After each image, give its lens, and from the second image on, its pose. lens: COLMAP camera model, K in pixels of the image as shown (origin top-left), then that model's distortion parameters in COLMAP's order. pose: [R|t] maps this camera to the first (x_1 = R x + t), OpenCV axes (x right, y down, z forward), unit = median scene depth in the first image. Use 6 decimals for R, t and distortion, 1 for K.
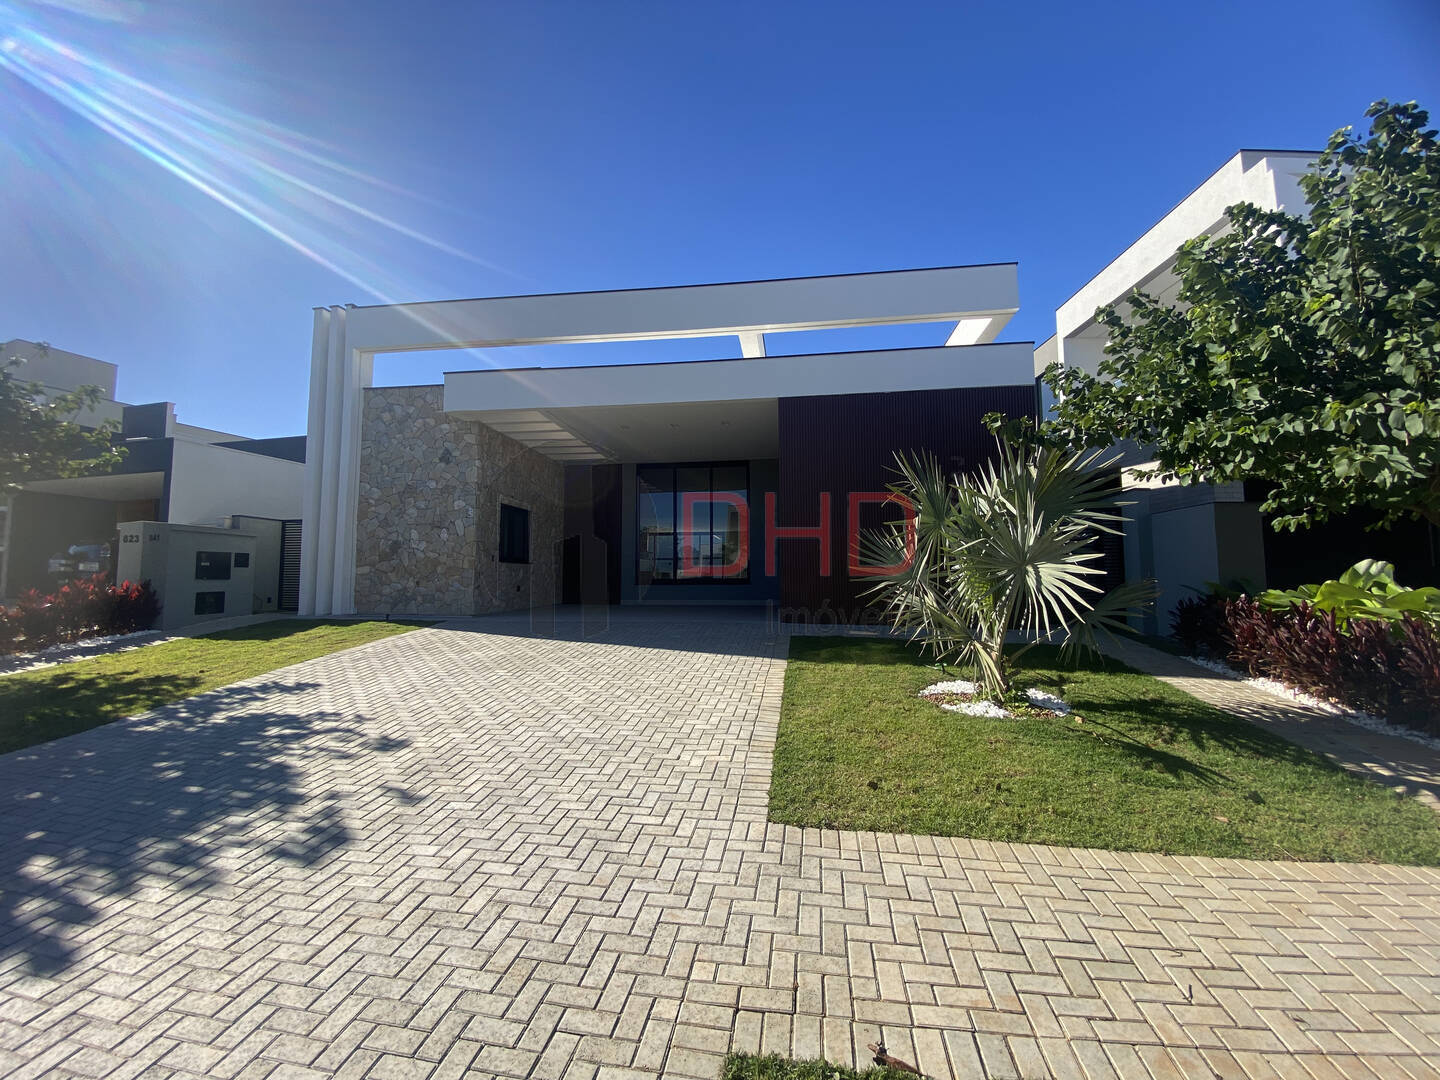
lens RADIAL K [[590.6, 0, 744.8], [0, 590.6, 539.1], [0, 0, 1]] dist [0.000842, -0.009482]
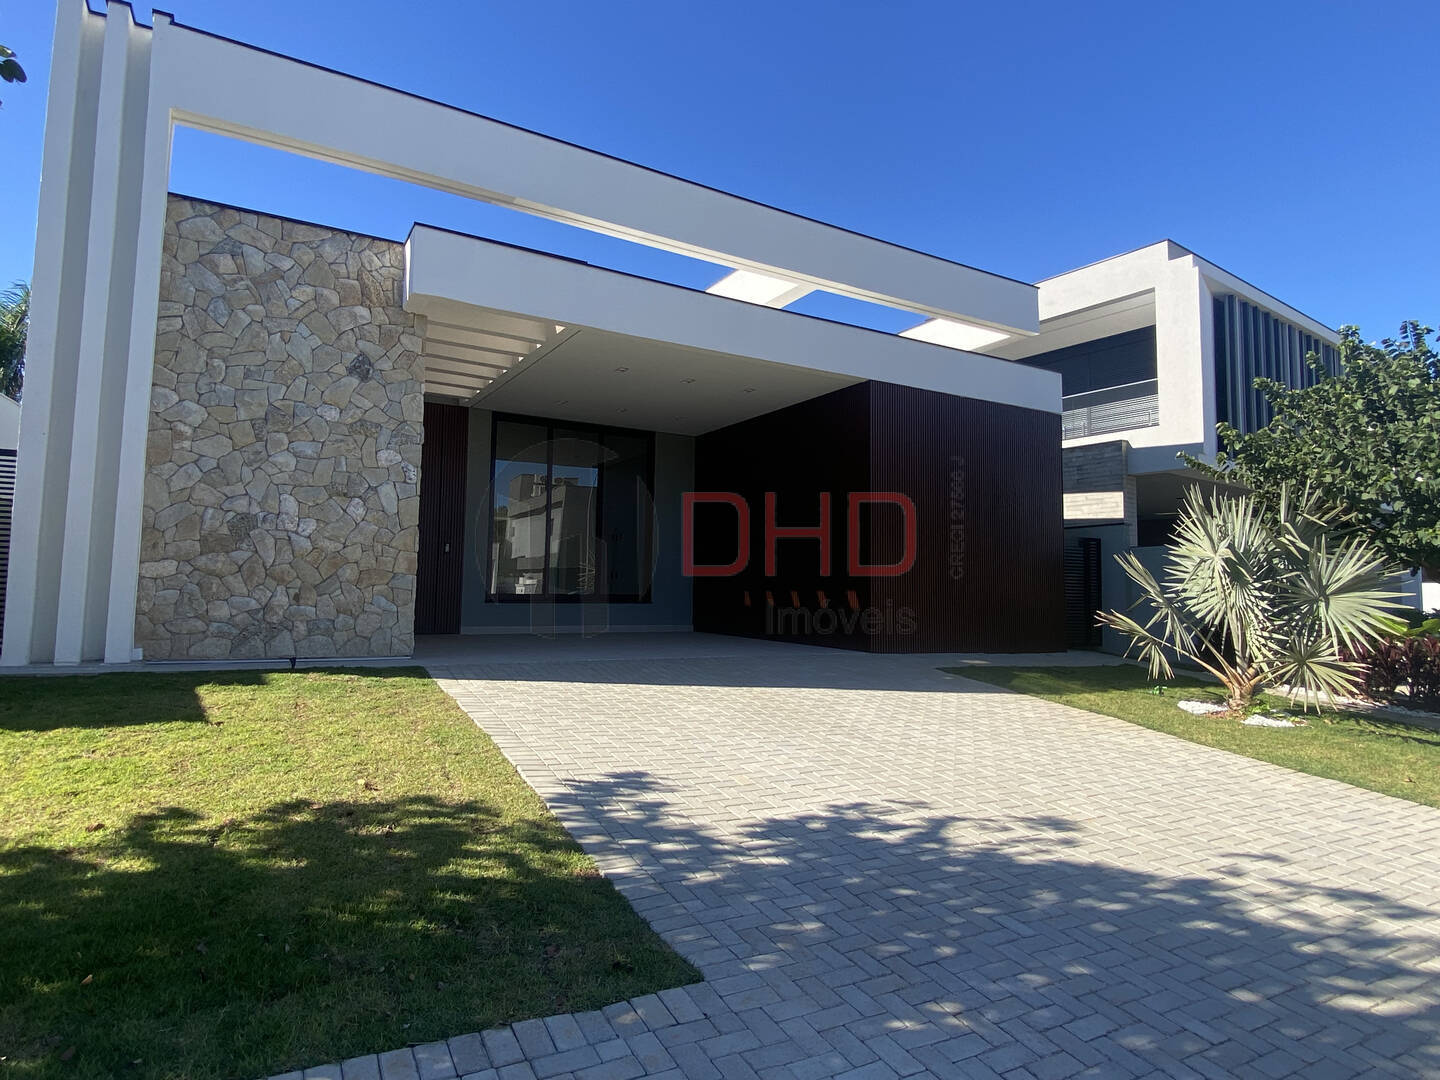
lens RADIAL K [[826.6, 0, 721.4], [0, 826.6, 527.4], [0, 0, 1]] dist [0.021752, -0.018949]
pose [[0.789661, 0.065673, 0.610018, -0.709555], [-0.058600, 0.997782, -0.031561, 0.013565], [-0.610738, -0.010825, 0.791759, 0.186760]]
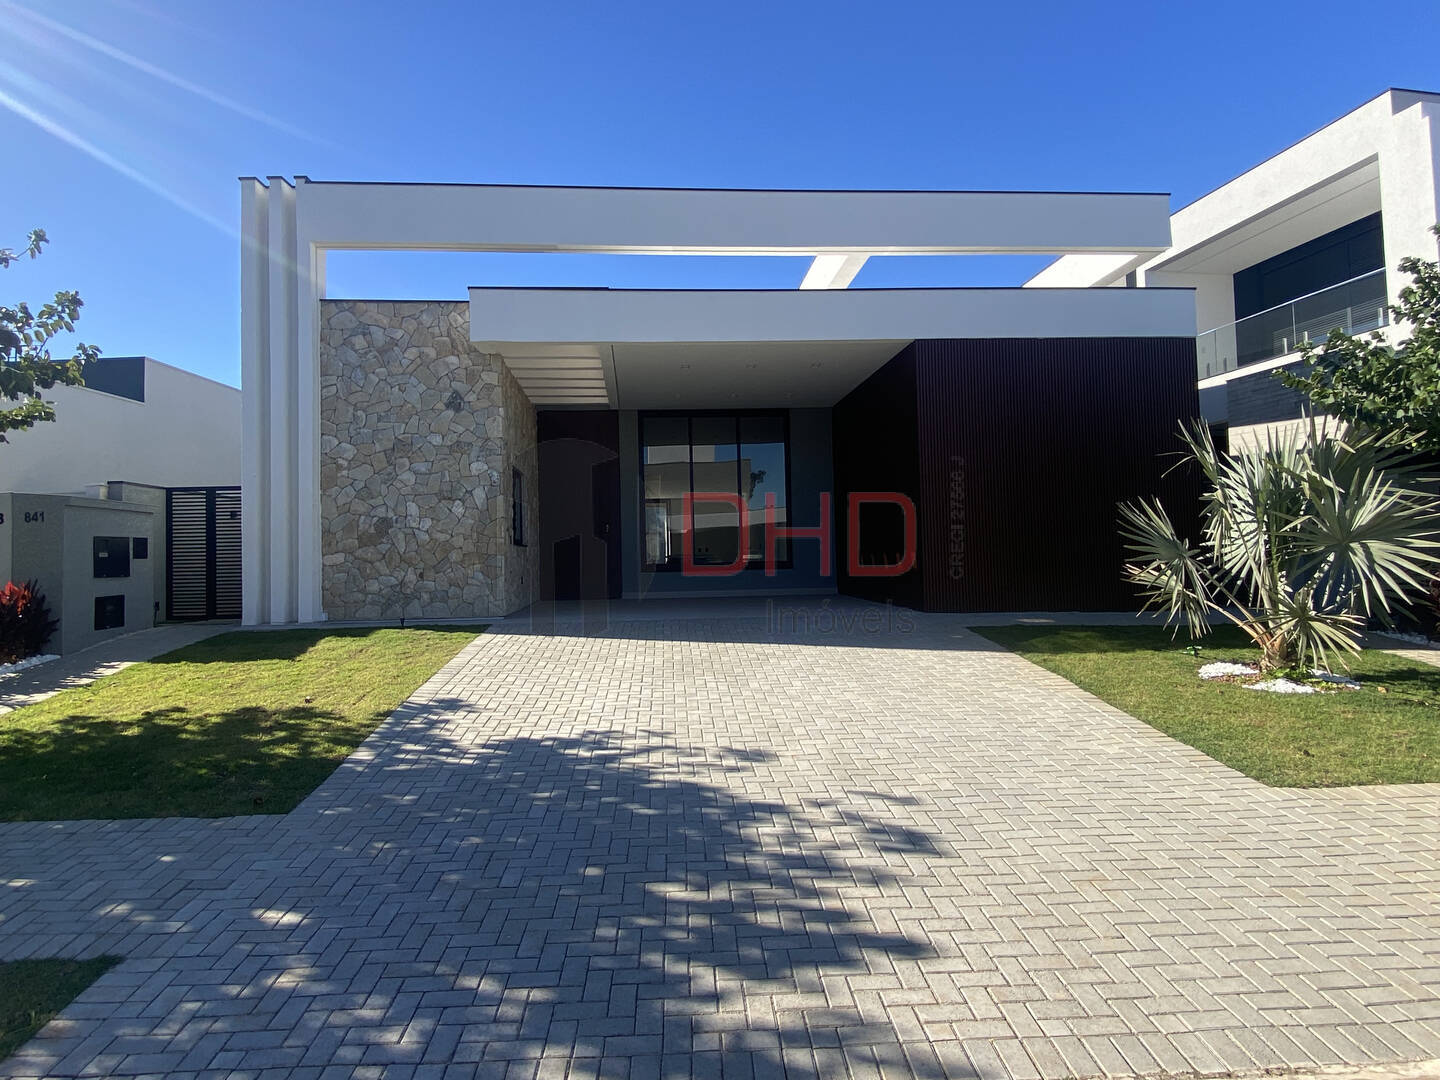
lens RADIAL K [[826.6, 0, 733.3], [0, 826.6, 537.2], [0, 0, 1]] dist [0.021752, -0.018949]
pose [[0.977415, -0.013220, 0.210913, -0.392502], [0.004949, 0.999200, 0.039694, -0.011351], [-0.211269, -0.037754, 0.976698, -0.079246]]
